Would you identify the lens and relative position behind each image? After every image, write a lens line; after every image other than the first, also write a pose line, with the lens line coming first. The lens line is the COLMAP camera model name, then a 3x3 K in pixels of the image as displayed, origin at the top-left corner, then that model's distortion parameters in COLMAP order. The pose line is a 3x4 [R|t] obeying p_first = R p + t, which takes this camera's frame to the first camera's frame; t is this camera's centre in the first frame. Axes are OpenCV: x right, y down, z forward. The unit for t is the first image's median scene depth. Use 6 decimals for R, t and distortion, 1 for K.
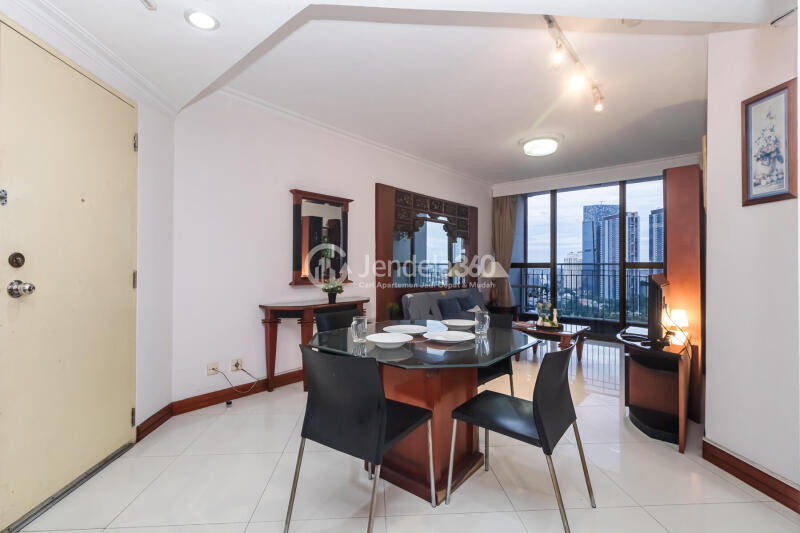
lens RADIAL K [[371.9, 0, 400.0], [0, 371.9, 266.5], [0, 0, 1]] dist [-0.000596, -0.000500]
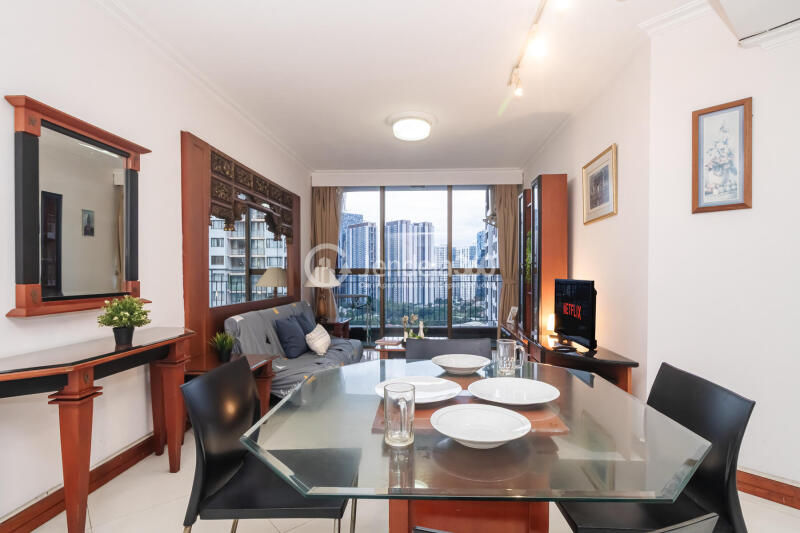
lens RADIAL K [[397.9, 0, 402.3], [0, 397.9, 282.4], [0, 0, 1]] dist [0.002089, -0.000393]
pose [[0.782613, -0.018280, 0.622240, -0.347234], [0.004182, 0.999701, 0.024109, 0.000275], [-0.622495, -0.016266, 0.782455, 0.536763]]
